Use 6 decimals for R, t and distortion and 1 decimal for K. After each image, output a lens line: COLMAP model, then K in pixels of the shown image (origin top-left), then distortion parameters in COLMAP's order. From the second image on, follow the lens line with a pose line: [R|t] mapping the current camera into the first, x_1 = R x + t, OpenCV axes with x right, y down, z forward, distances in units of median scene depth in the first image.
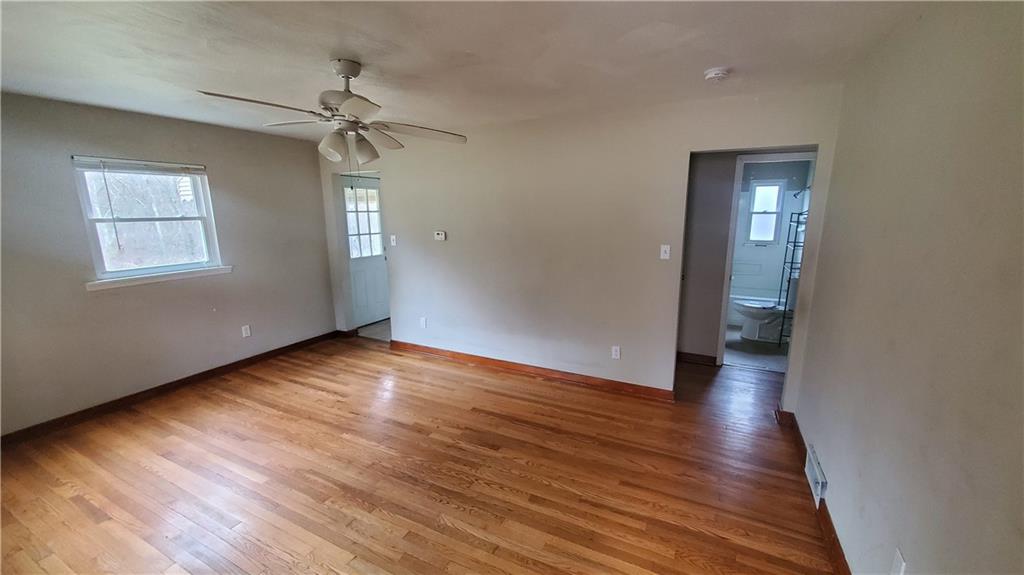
lens RADIAL K [[406.0, 0, 521.7], [0, 406.0, 299.6], [0, 0, 1]] dist [-0.000786, 0.000129]
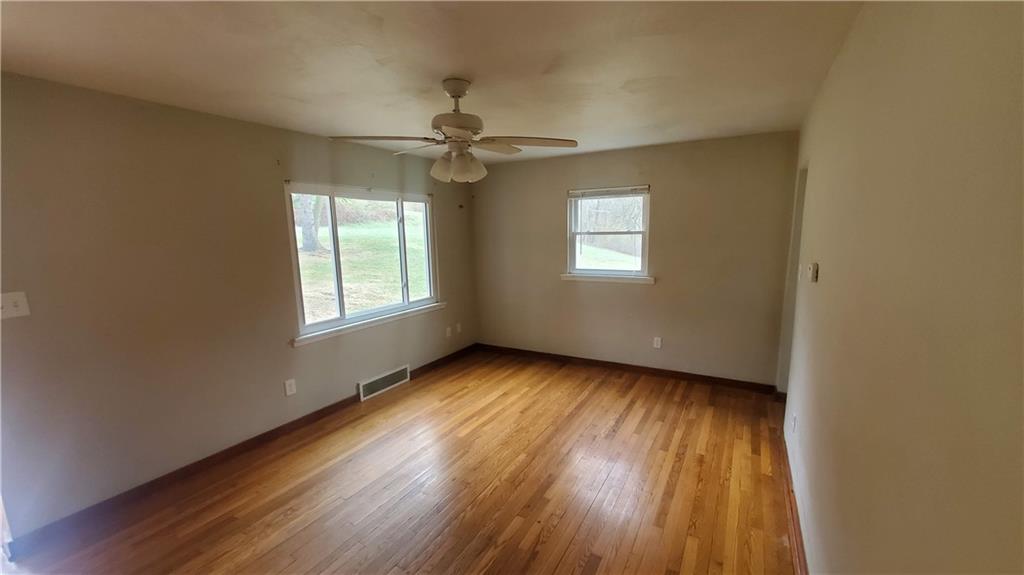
lens RADIAL K [[406.0, 0, 521.7], [0, 406.0, 299.6], [0, 0, 1]] dist [-0.000786, 0.000129]
pose [[-0.040377, 0.172796, -0.984130, 0.378961], [-0.206298, 0.962270, 0.177422, -0.162918], [0.977656, 0.210188, -0.003206, 0.771370]]
